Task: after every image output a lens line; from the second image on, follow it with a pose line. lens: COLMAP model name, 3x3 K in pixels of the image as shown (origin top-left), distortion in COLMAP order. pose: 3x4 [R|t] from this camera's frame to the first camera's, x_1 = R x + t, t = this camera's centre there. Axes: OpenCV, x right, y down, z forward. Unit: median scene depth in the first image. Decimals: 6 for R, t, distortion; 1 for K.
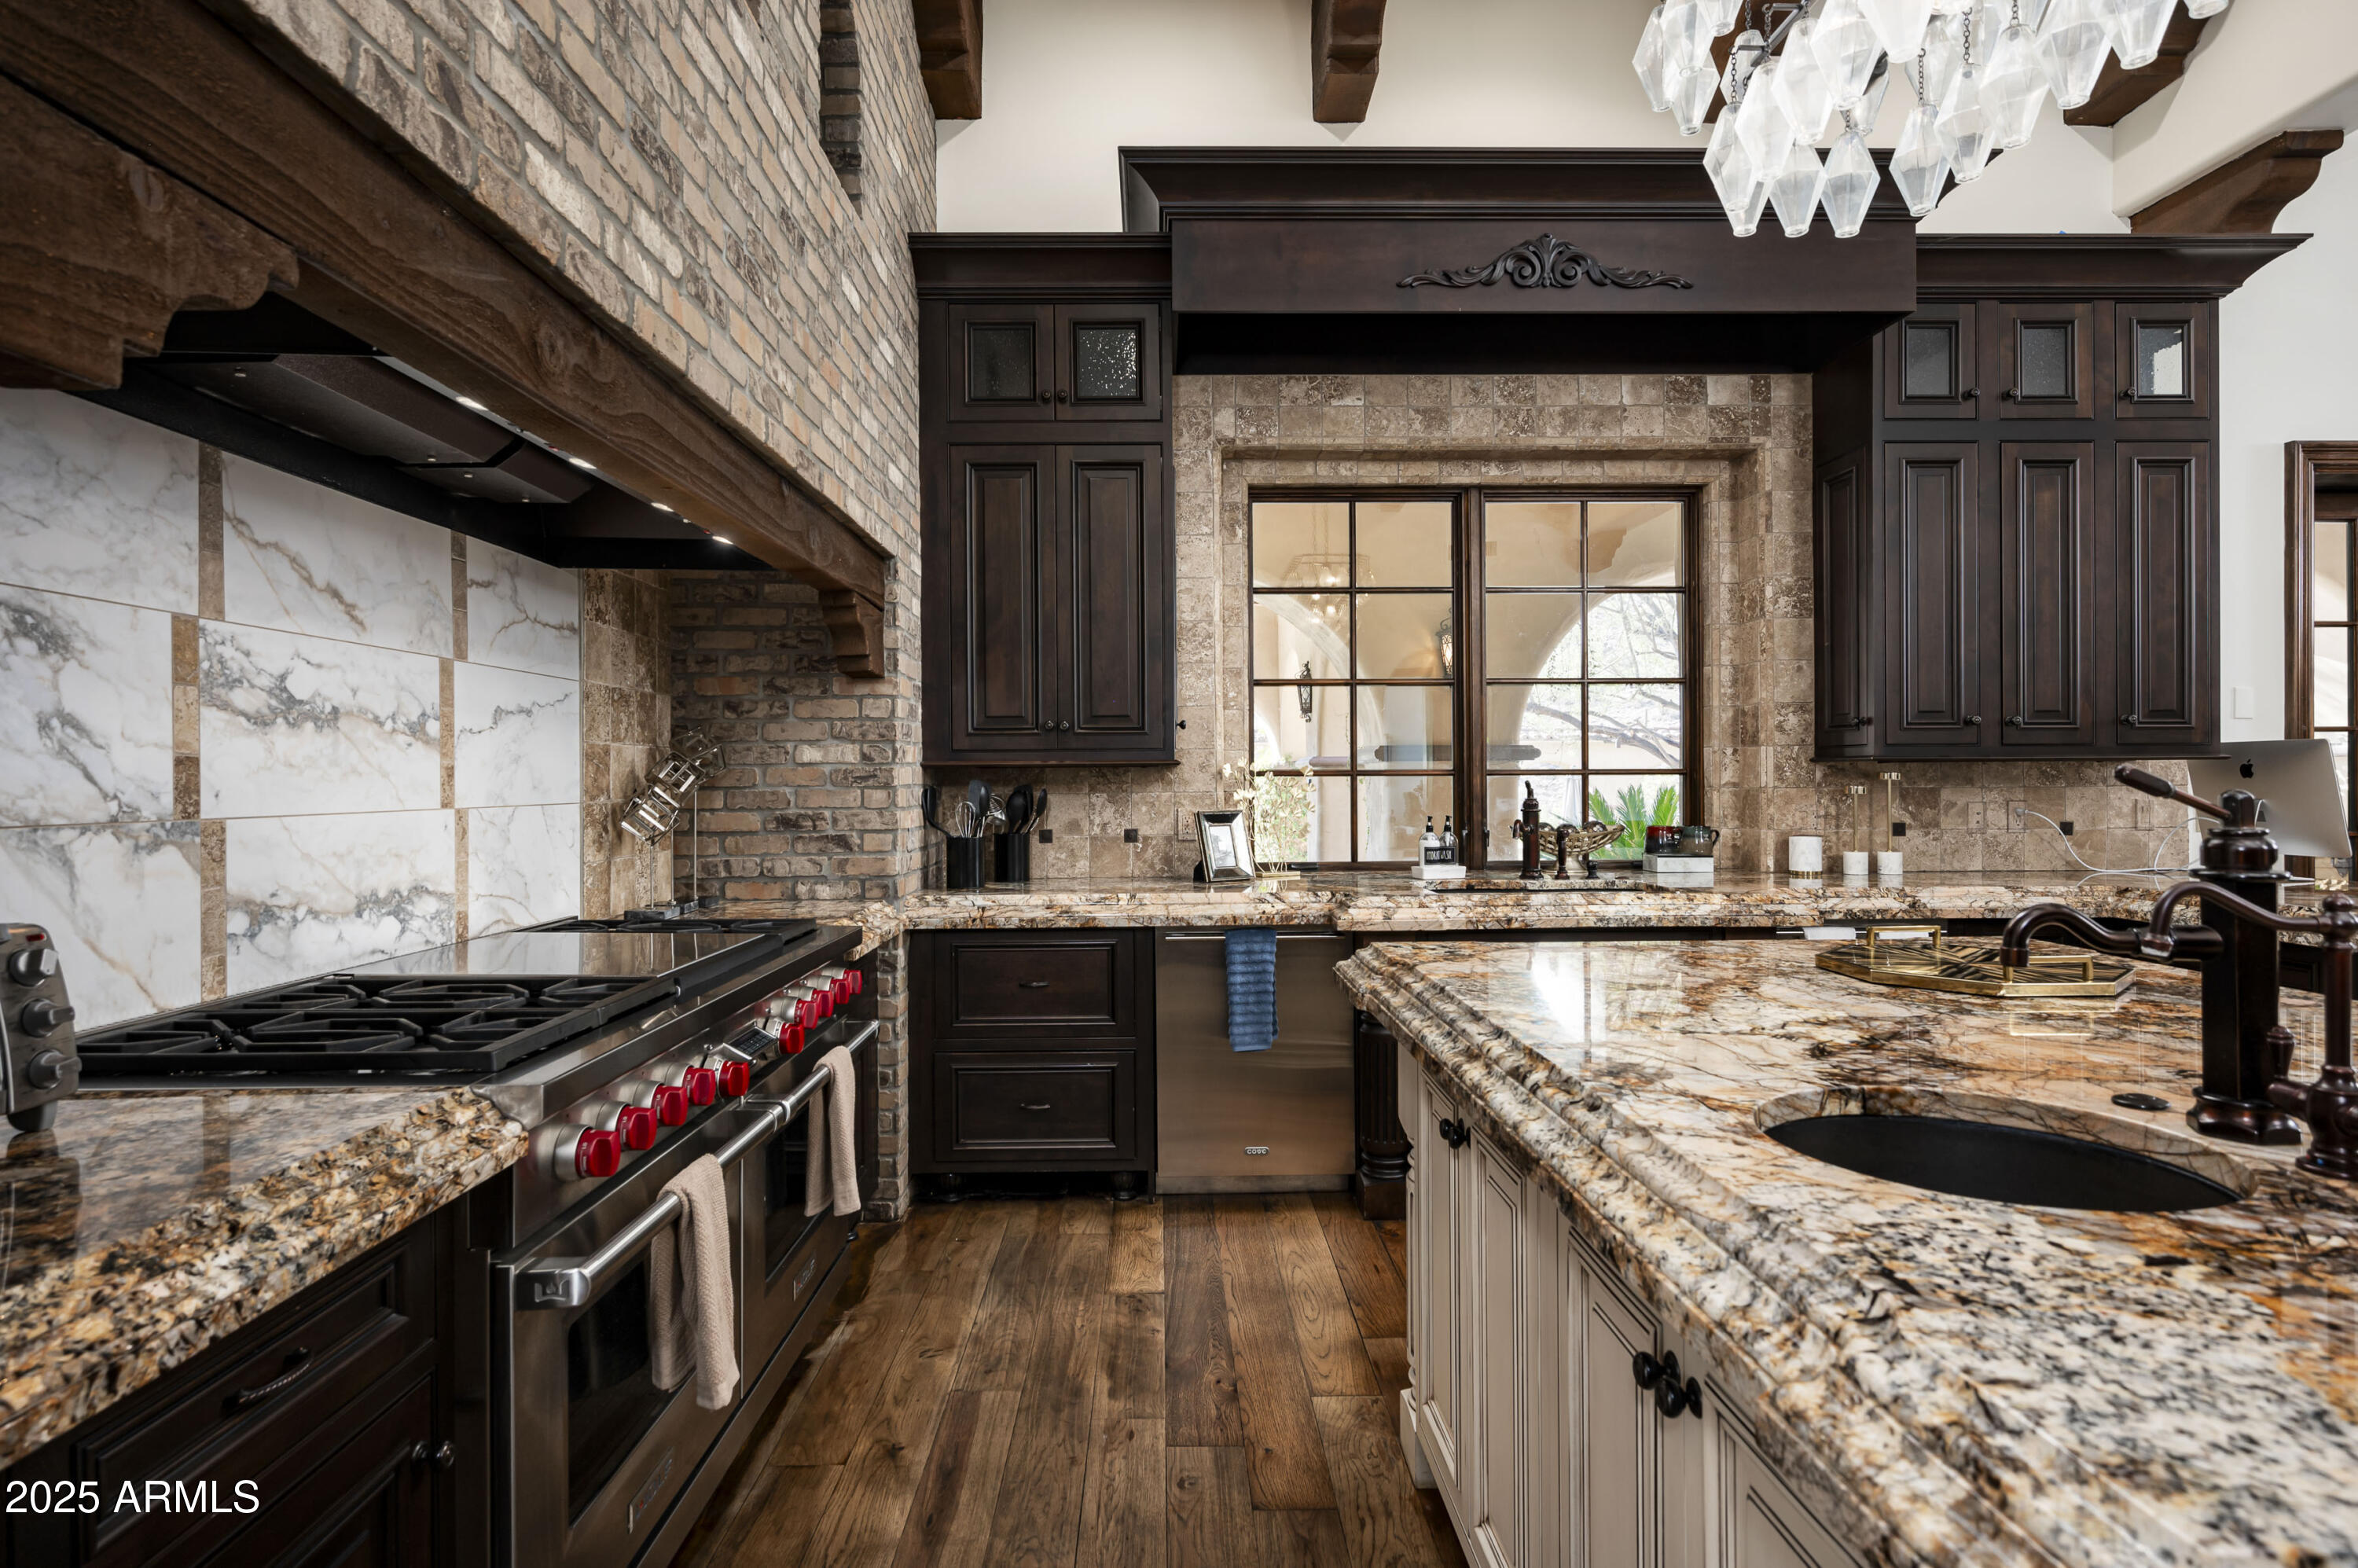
lens RADIAL K [[1223.2, 0, 1179.0], [0, 1223.2, 784.0], [0, 0, 1]] dist [-0.002819, -0.000555]
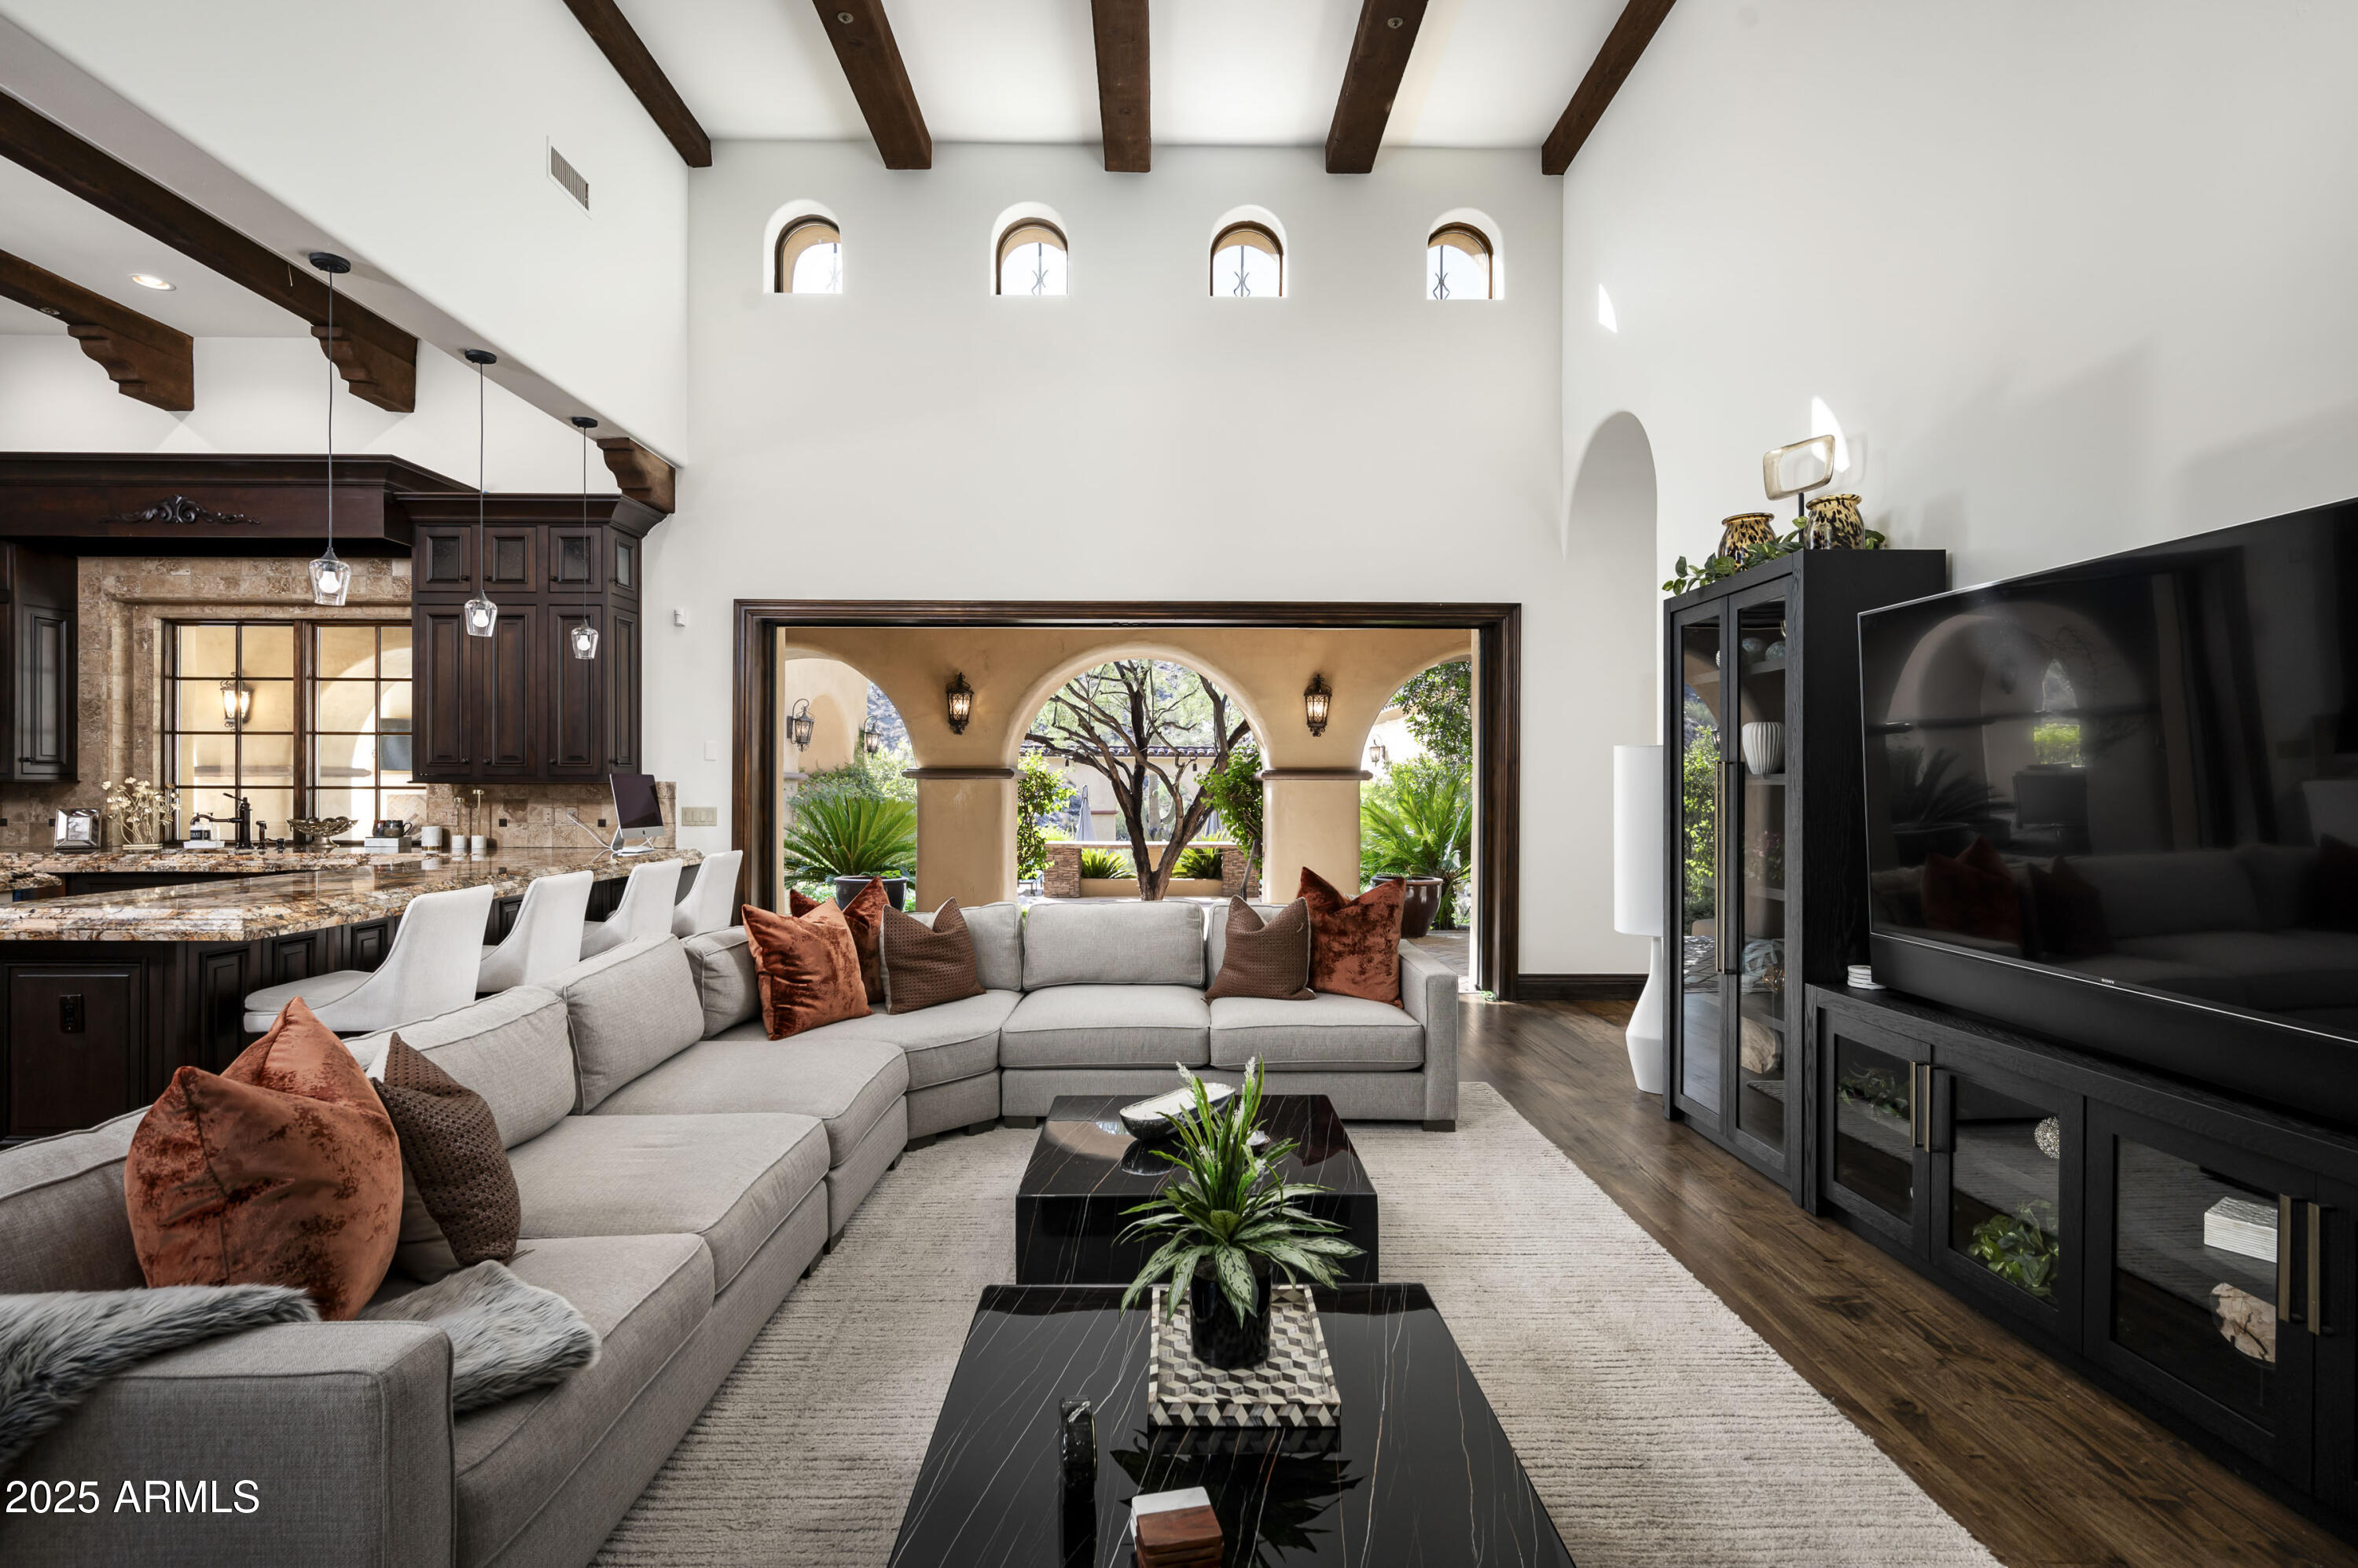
lens RADIAL K [[1103.3, 0, 1179.0], [0, 1103.3, 784.0], [0, 0, 1]] dist [-0.000151, 0.000458]
pose [[0.999924, 0.008611, -0.008810, 1.593818], [-0.008659, 0.999947, -0.005528, -0.017824], [0.008762, 0.005603, 0.999946, -0.557823]]
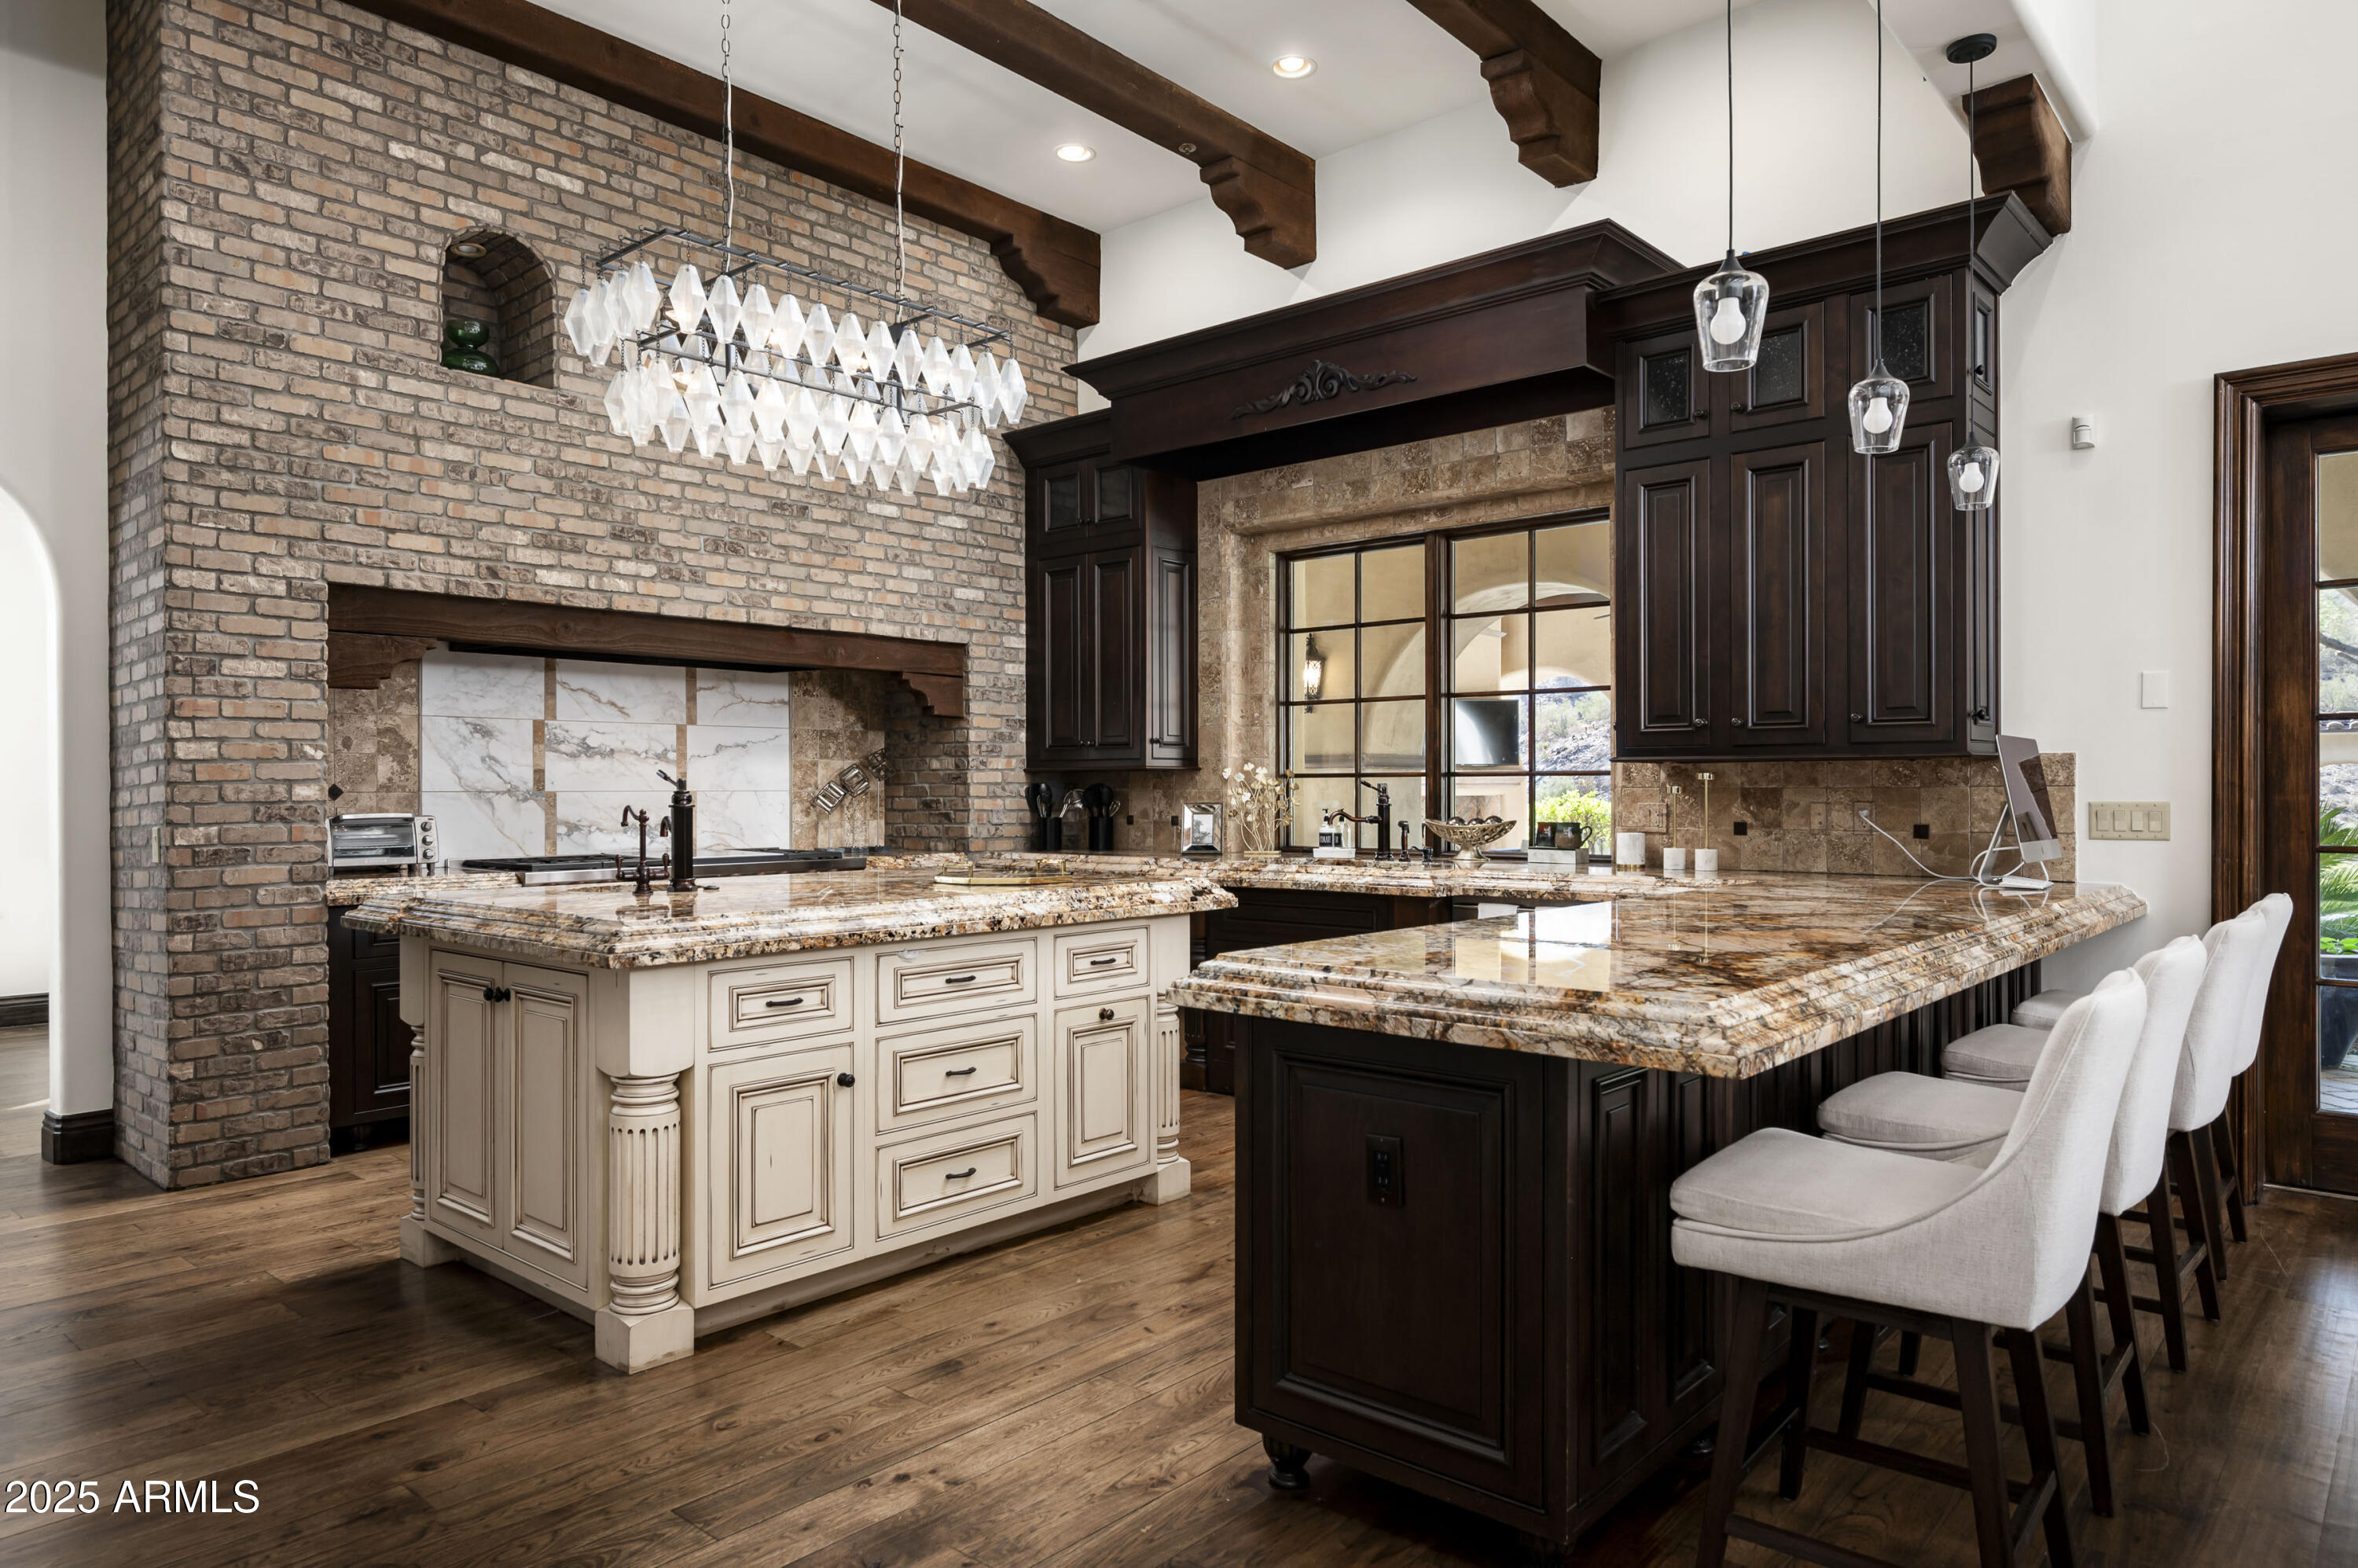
lens RADIAL K [[1472.8, 0, 1179.0], [0, 1472.8, 784.0], [0, 0, 1]] dist [0.002512, 0.000262]
pose [[0.739315, 0.001454, -0.673359, 1.097548], [-0.005139, 0.999981, -0.003483, 0.006851], [0.673341, 0.006036, 0.739308, -0.227378]]
